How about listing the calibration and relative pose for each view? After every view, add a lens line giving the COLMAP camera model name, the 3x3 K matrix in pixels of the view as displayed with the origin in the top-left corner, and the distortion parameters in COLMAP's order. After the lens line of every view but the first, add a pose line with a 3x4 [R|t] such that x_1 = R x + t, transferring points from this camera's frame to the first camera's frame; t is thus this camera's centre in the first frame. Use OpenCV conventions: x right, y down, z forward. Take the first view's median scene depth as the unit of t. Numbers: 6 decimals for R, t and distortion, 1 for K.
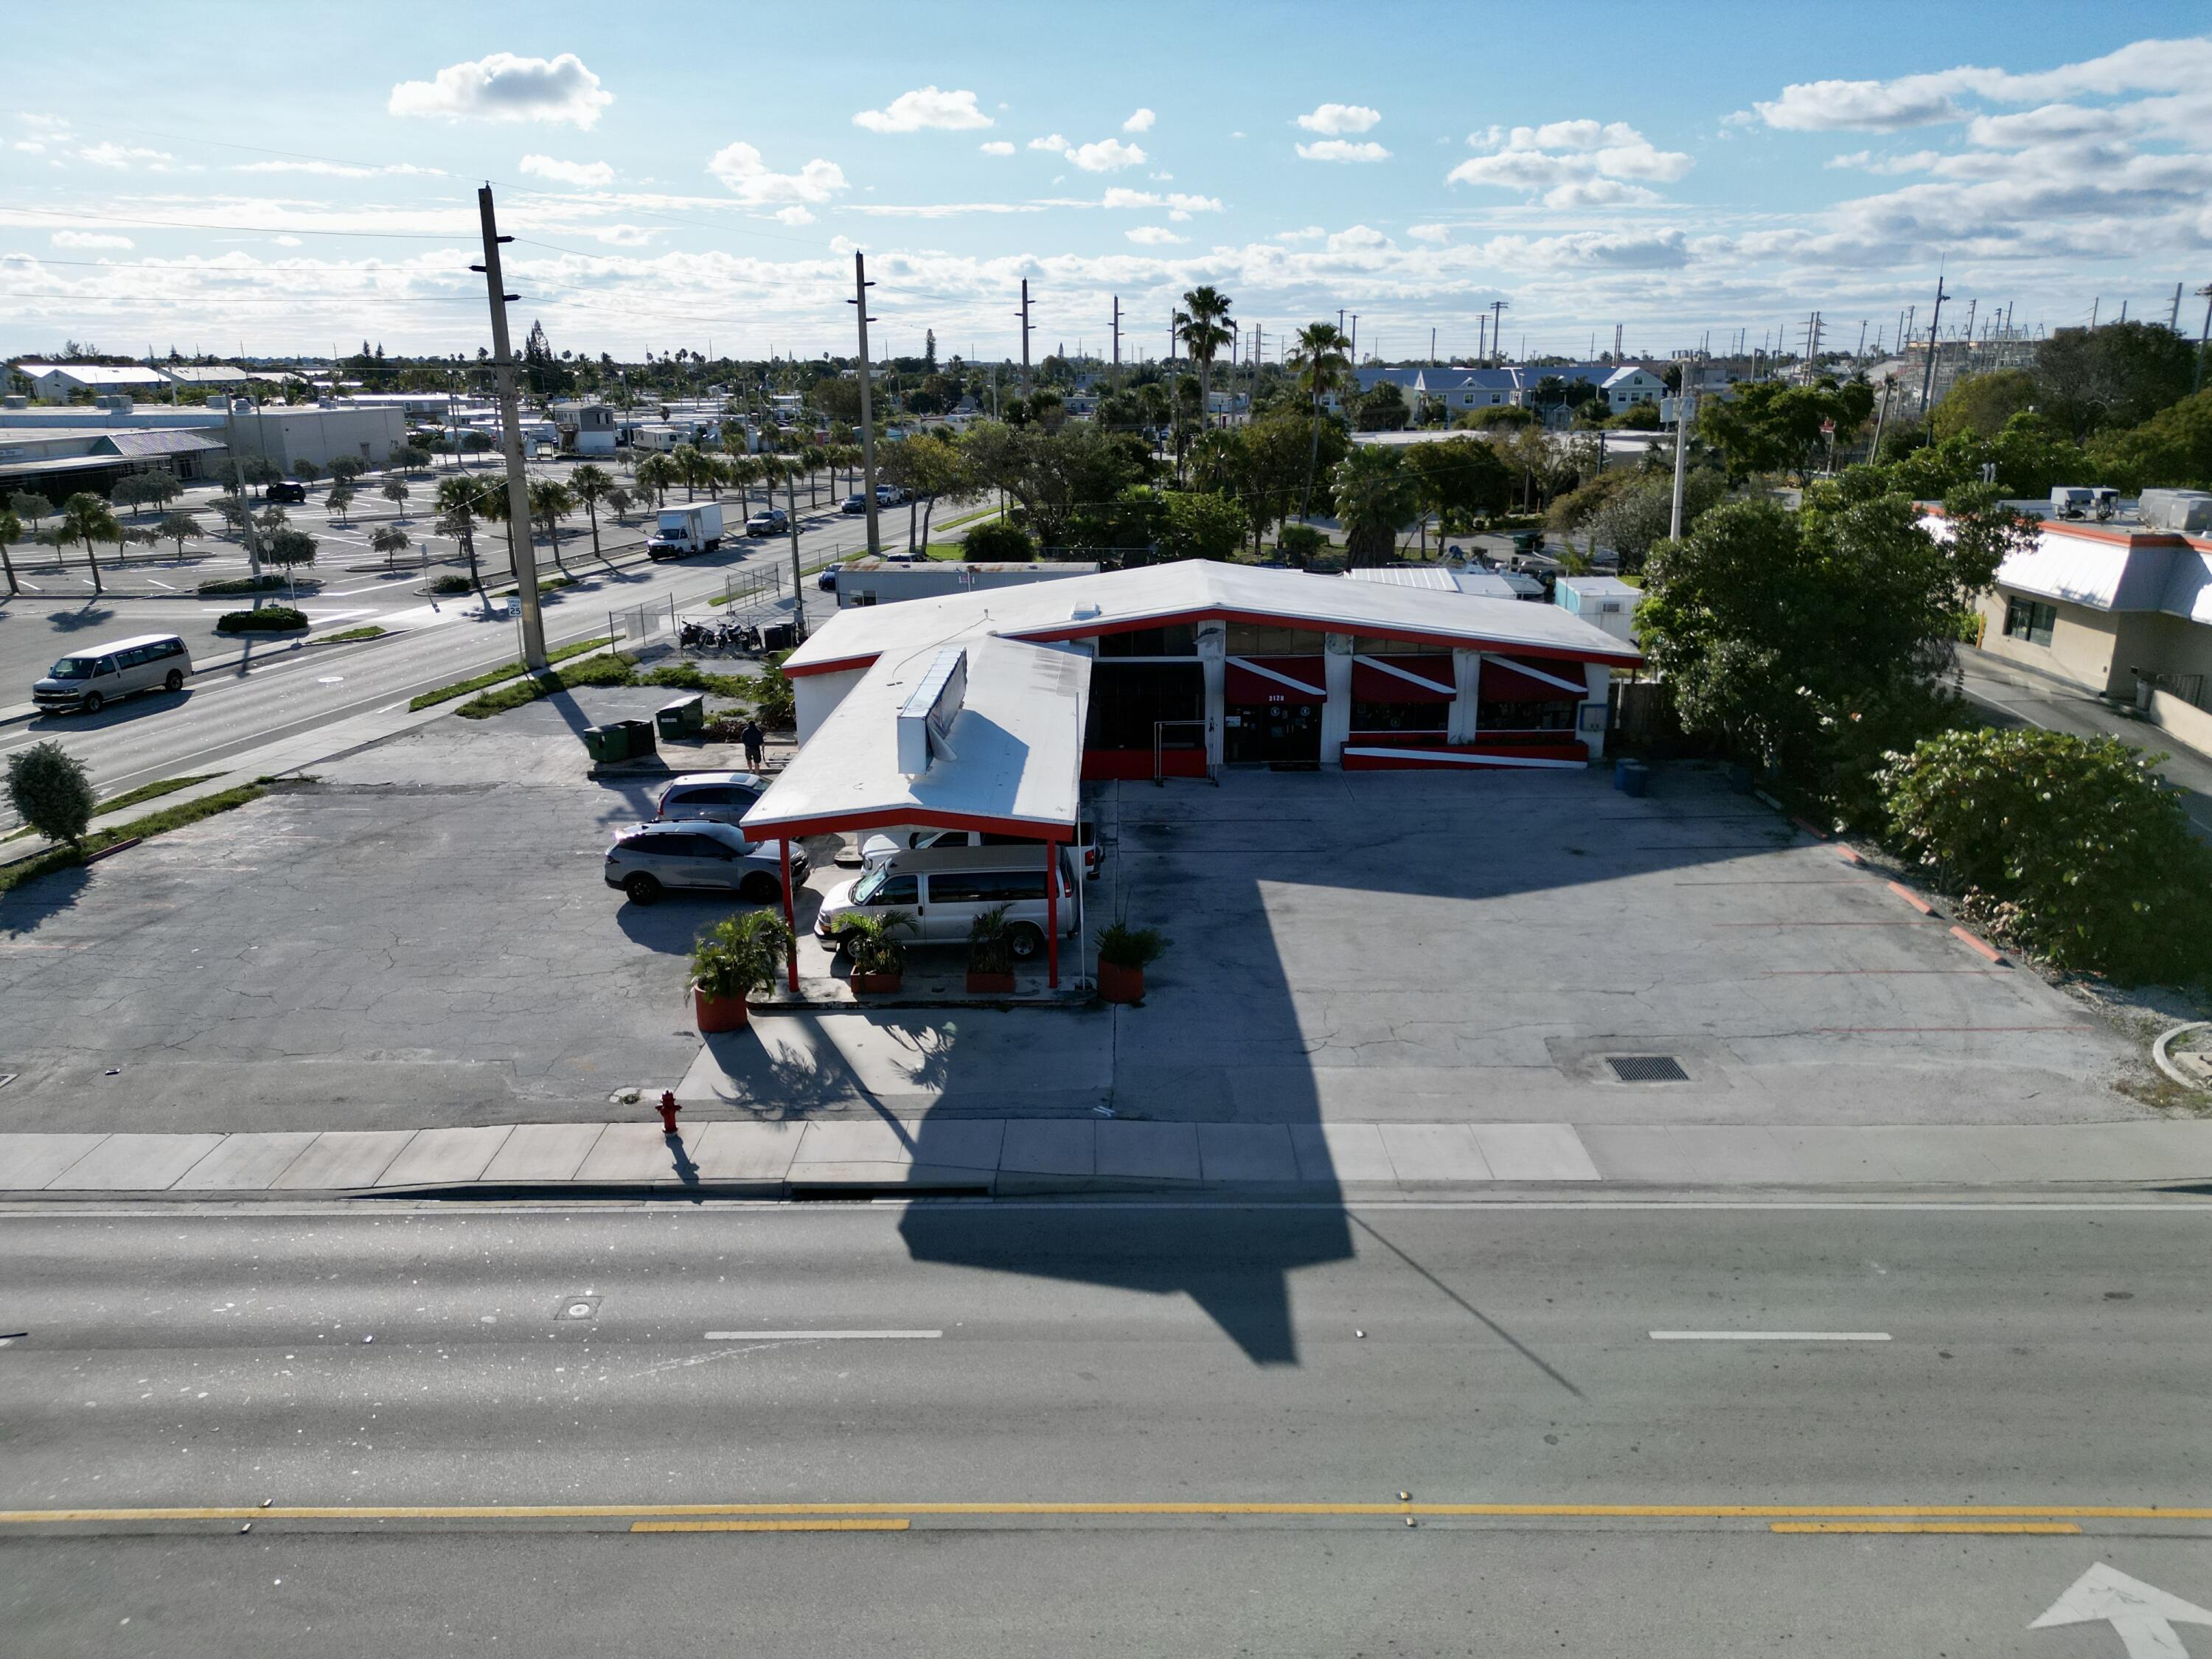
lens RADIAL K [[1549.2, 0, 1116.2], [0, 1549.2, 827.1], [0, 0, 1]] dist [0.067109, -0.065702]
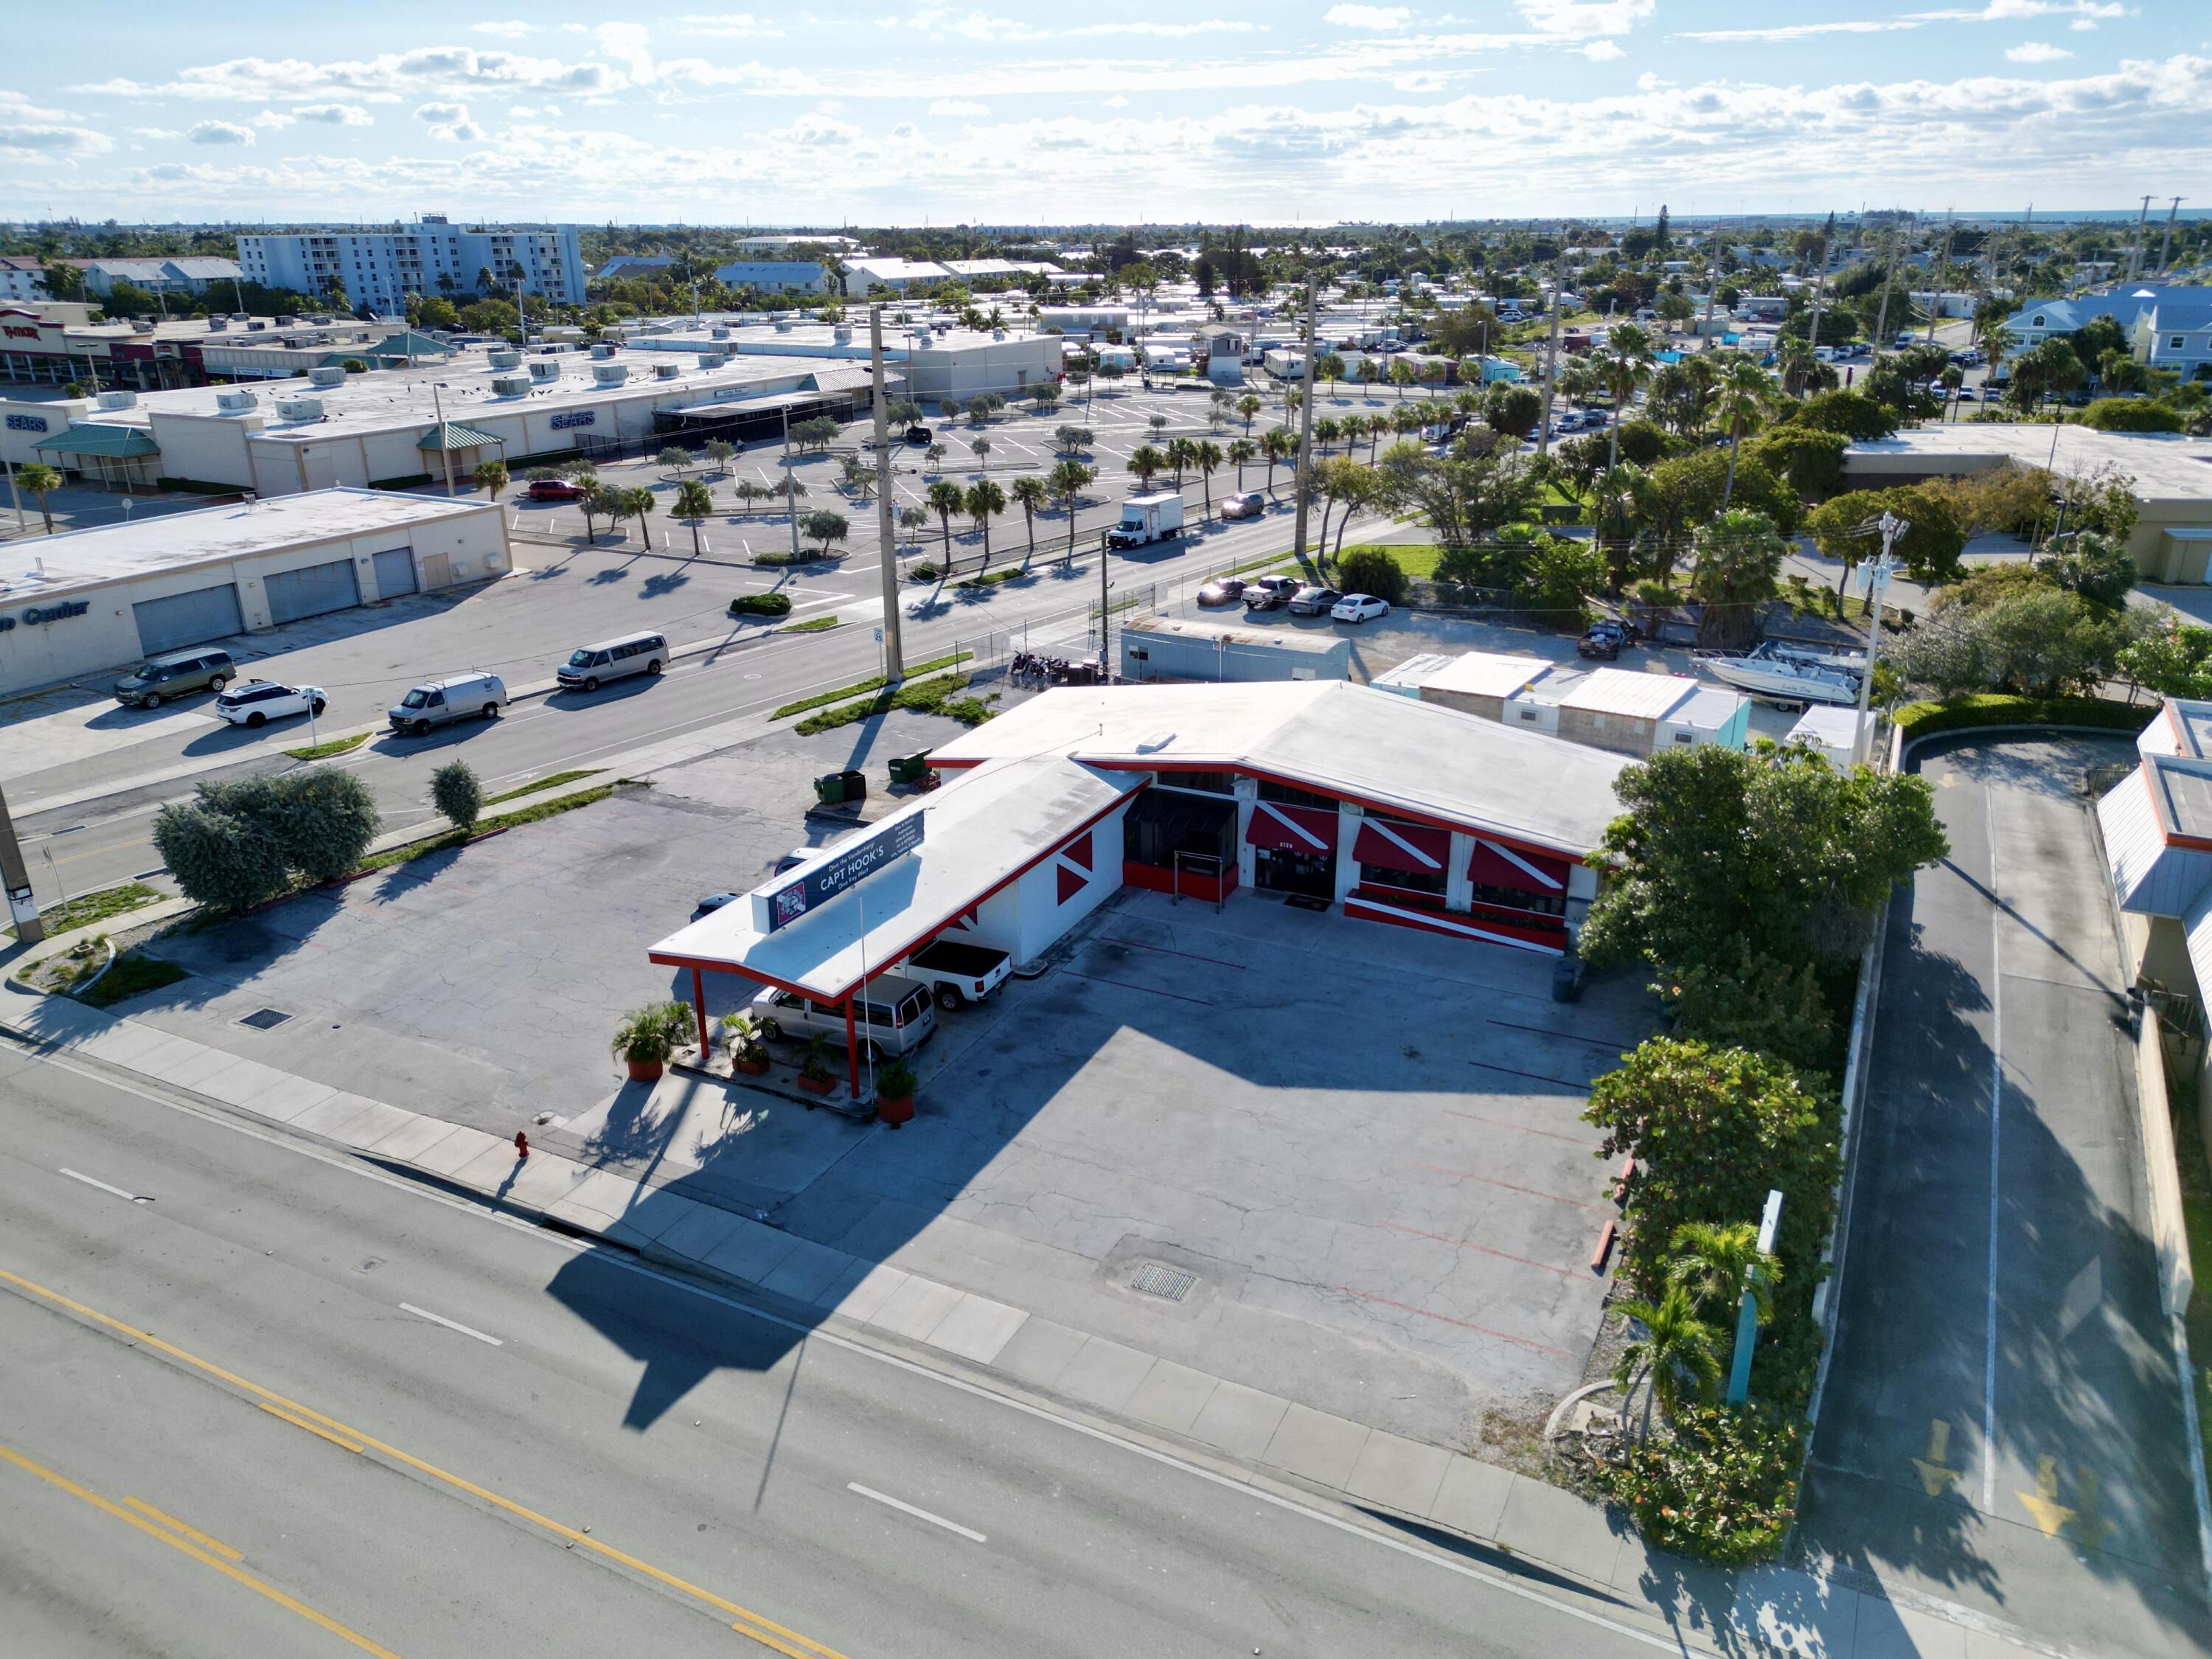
lens RADIAL K [[1549.2, 0, 1113.8], [0, 1549.2, 828.2], [0, 0, 1]] dist [0.067109, -0.065702]
pose [[0.895528, 0.161032, -0.414847, 0.609550], [-0.125309, 0.985760, 0.112140, -0.274974], [0.426998, -0.048440, 0.902954, -0.115565]]
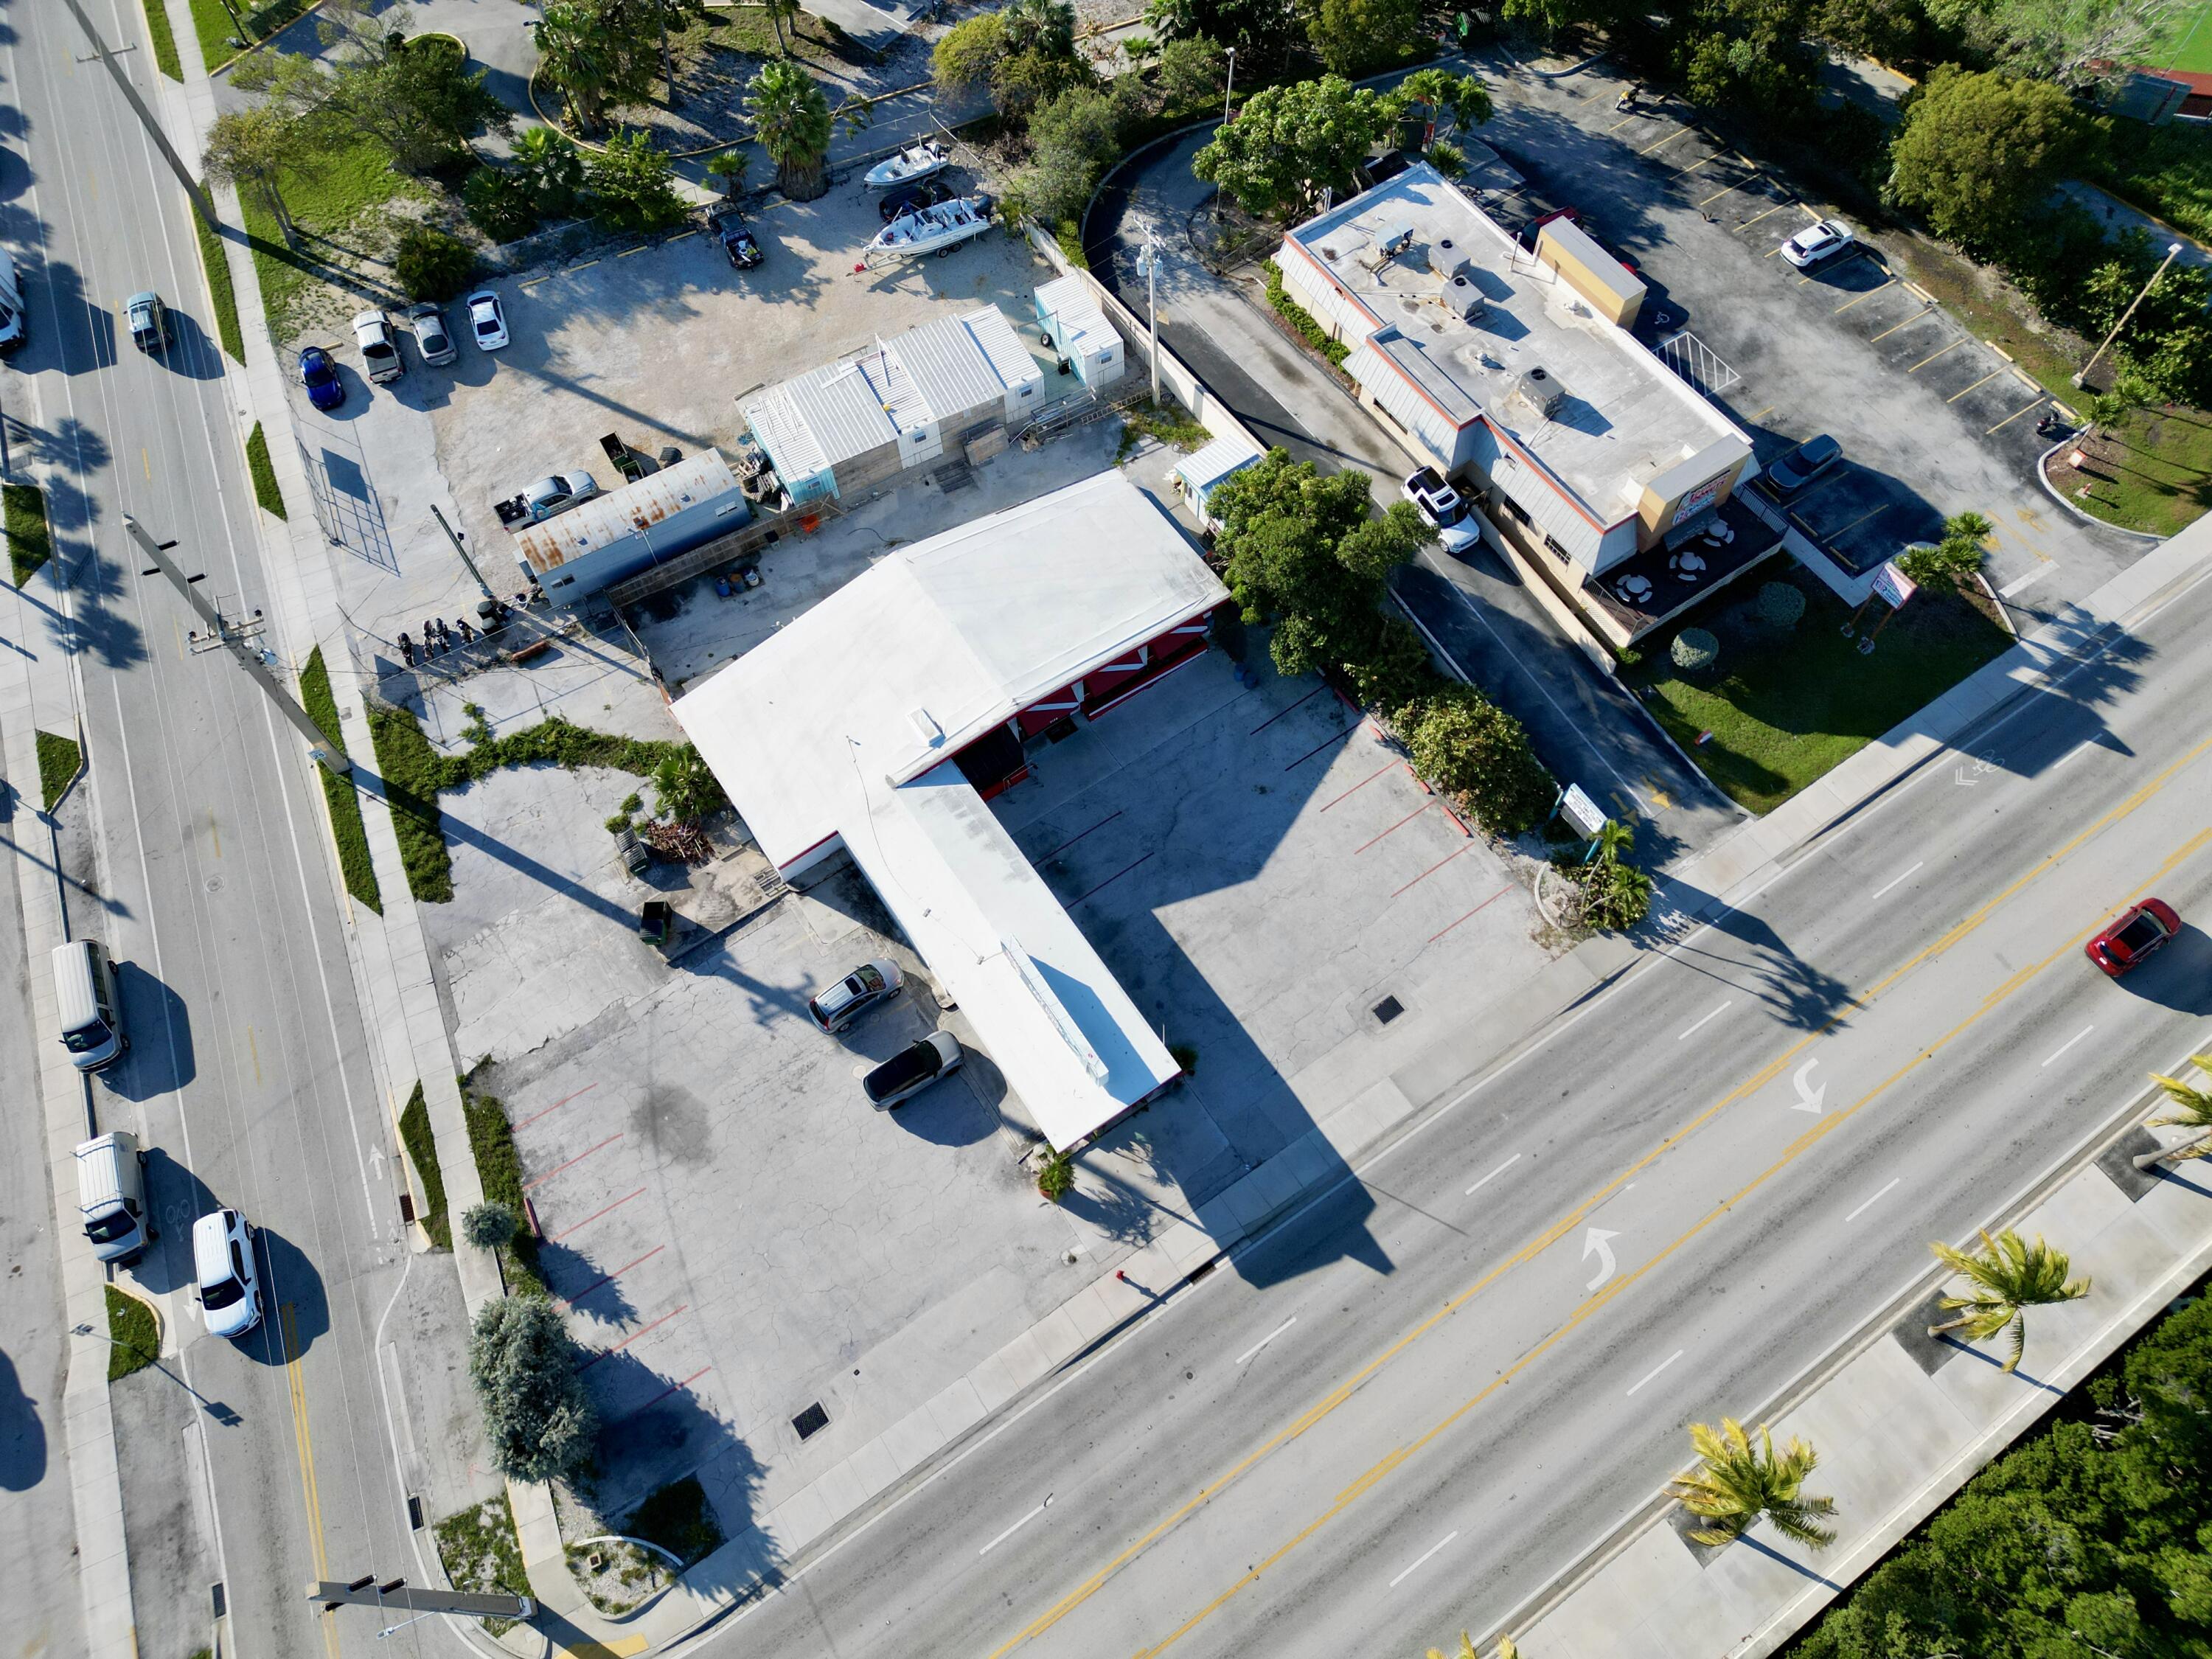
lens RADIAL K [[1549.2, 0, 1121.4], [0, 1549.2, 830.4], [0, 0, 1]] dist [0.067109, -0.065702]
pose [[0.821350, -0.506512, 0.262356, -0.416885], [0.172262, 0.658704, 0.732417, -1.542385], [-0.543792, -0.556377, 0.628279, -0.143095]]
